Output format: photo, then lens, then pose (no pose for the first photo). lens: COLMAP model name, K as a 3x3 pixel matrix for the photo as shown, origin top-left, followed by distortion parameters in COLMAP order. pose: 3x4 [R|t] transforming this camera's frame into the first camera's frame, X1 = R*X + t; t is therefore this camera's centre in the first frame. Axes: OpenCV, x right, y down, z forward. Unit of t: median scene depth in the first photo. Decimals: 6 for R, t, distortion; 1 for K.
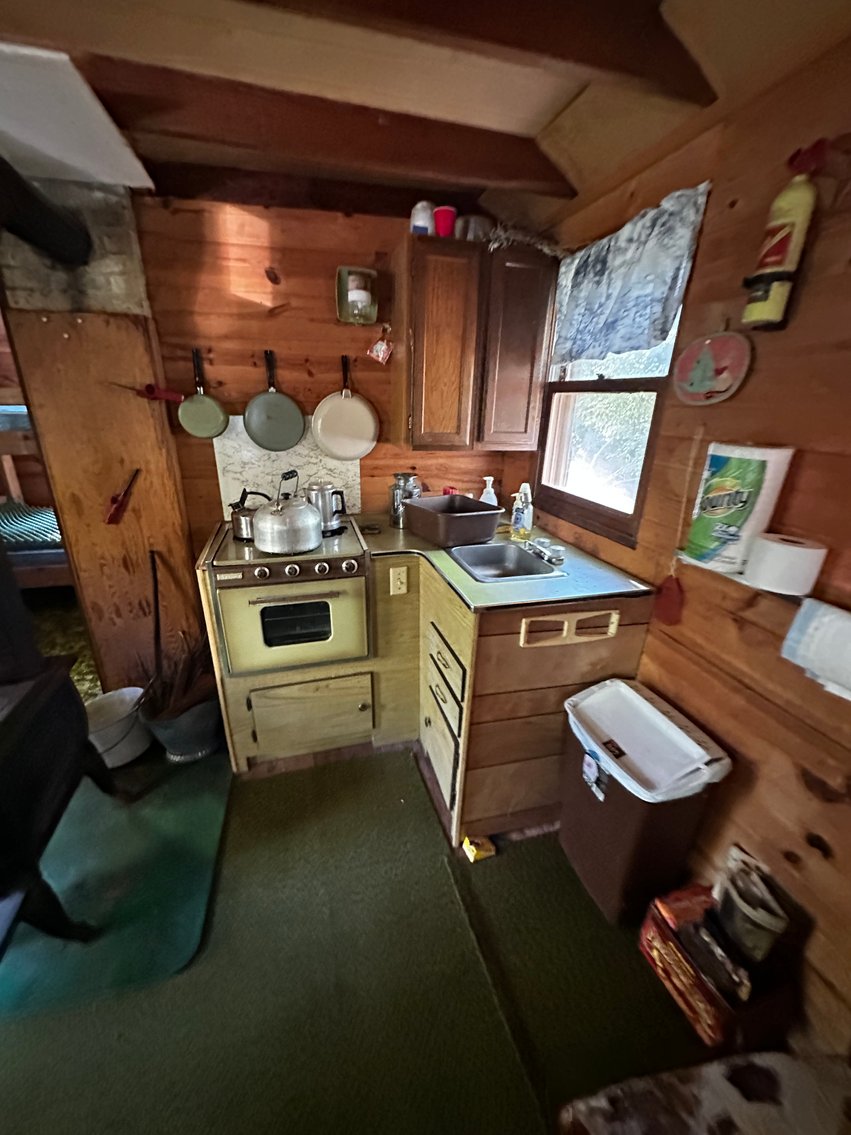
lens RADIAL K [[448.9, 0, 425.5], [0, 448.9, 567.5], [0, 0, 1]] dist [-0.004710, 0.000042]
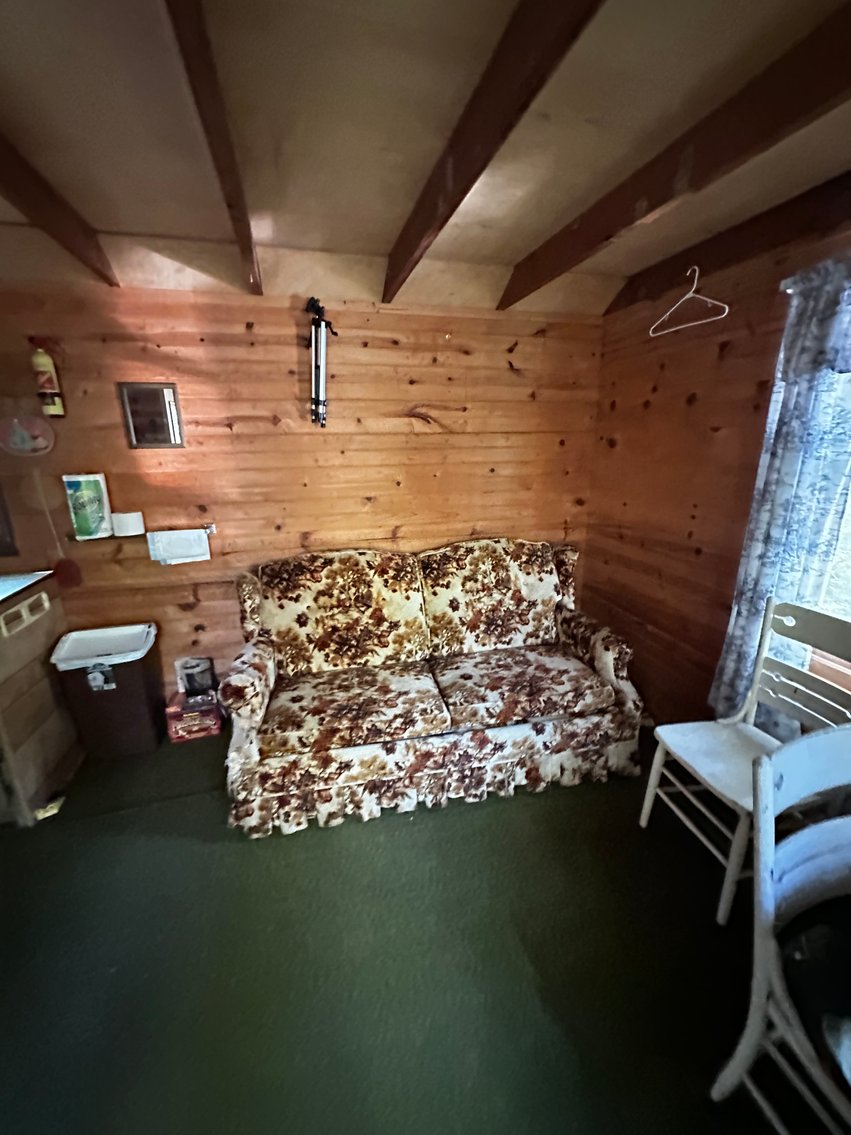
lens RADIAL K [[448.9, 0, 425.5], [0, 448.9, 567.5], [0, 0, 1]] dist [-0.004710, 0.000042]
pose [[0.005130, -0.299870, 0.953966, -1.210692], [0.358810, 0.891004, 0.278149, 0.084987], [-0.933396, 0.340866, 0.112167, -0.477503]]
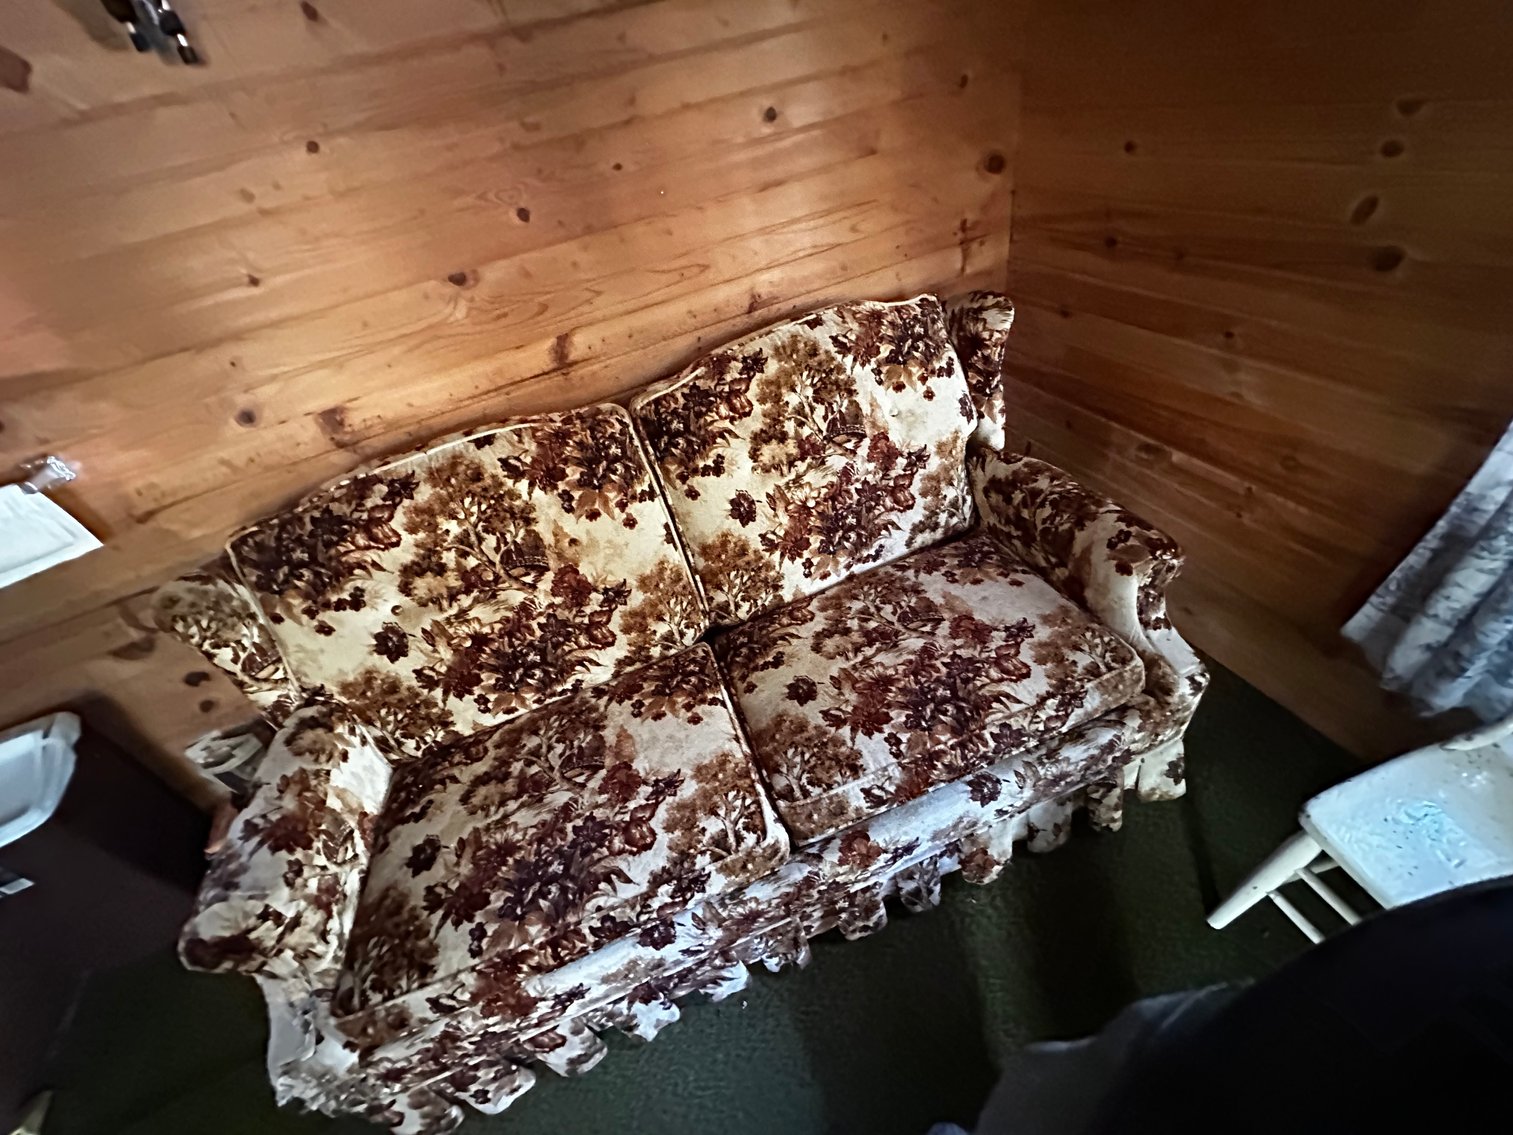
lens RADIAL K [[598.4, 0, 756.5], [0, 598.4, 567.5], [0, 0, 1]] dist [-0.004710, 0.000042]
pose [[-0.137219, -0.642000, 0.754325, -0.197898], [0.502414, 0.611193, 0.611575, 0.232614], [-0.853669, 0.462903, 0.238682, -0.566016]]
